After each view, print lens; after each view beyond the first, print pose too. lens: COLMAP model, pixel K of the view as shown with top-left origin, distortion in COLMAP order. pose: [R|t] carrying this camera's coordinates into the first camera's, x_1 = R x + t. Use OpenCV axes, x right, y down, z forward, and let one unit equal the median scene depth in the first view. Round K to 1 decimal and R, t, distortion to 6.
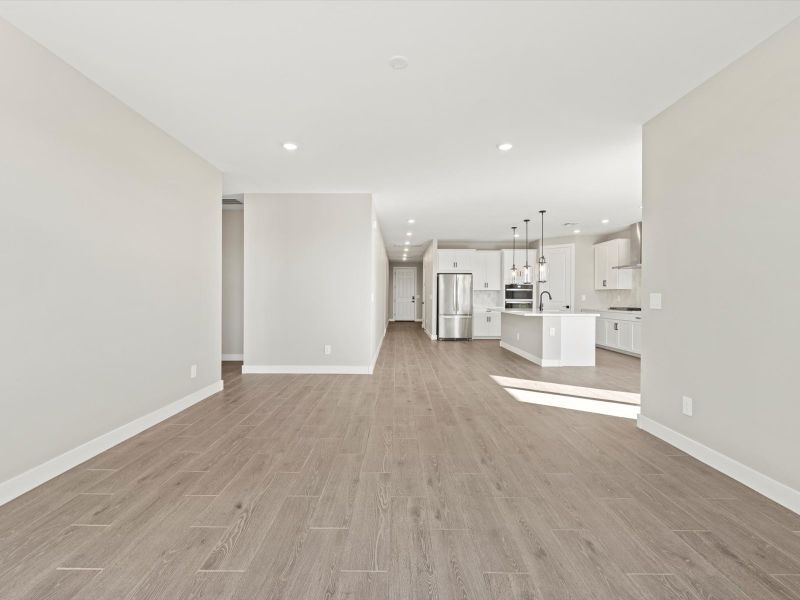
lens RADIAL K [[380.1, 0, 398.0], [0, 380.1, 297.4], [0, 0, 1]] dist [0.001669, 0.000070]
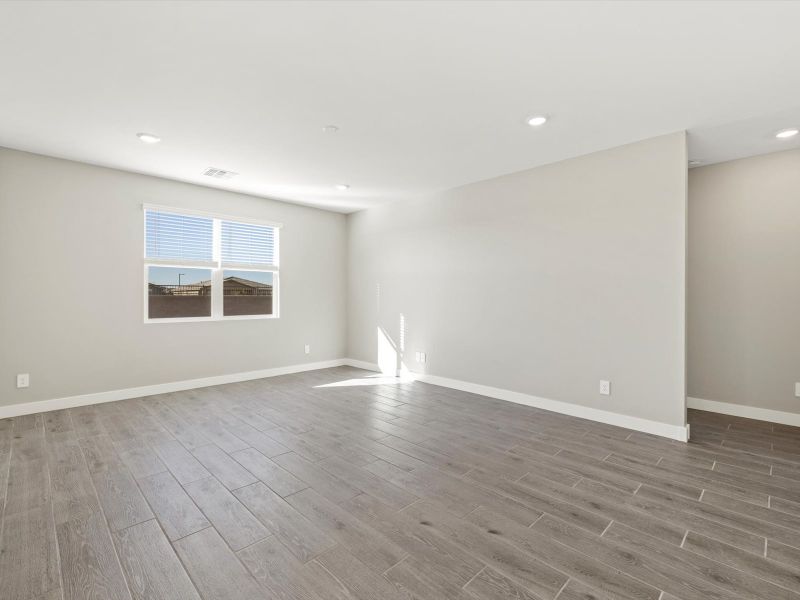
lens RADIAL K [[380.1, 0, 396.2], [0, 380.1, 298.4], [0, 0, 1]] dist [0.001669, 0.000070]
pose [[-0.718195, -0.001926, -0.695839, 0.465814], [-0.013064, 0.999857, 0.010717, -0.024996], [0.695719, 0.016787, -0.718118, 1.296193]]
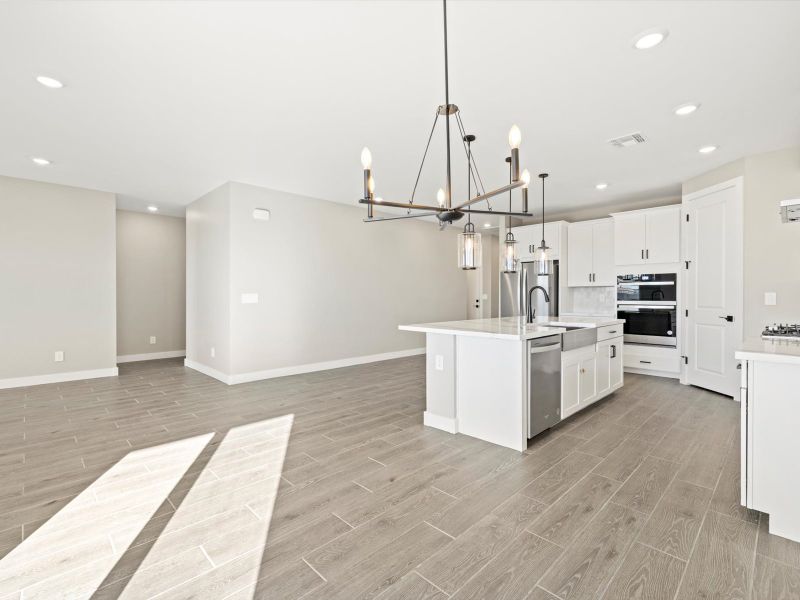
lens RADIAL K [[380.1, 0, 400.1], [0, 380.1, 297.9], [0, 0, 1]] dist [0.001669, 0.000070]
pose [[0.693510, -0.001502, -0.720446, 1.173841], [0.000502, 0.999999, -0.001601, 0.001179], [0.720447, 0.000749, 0.693510, 0.933308]]
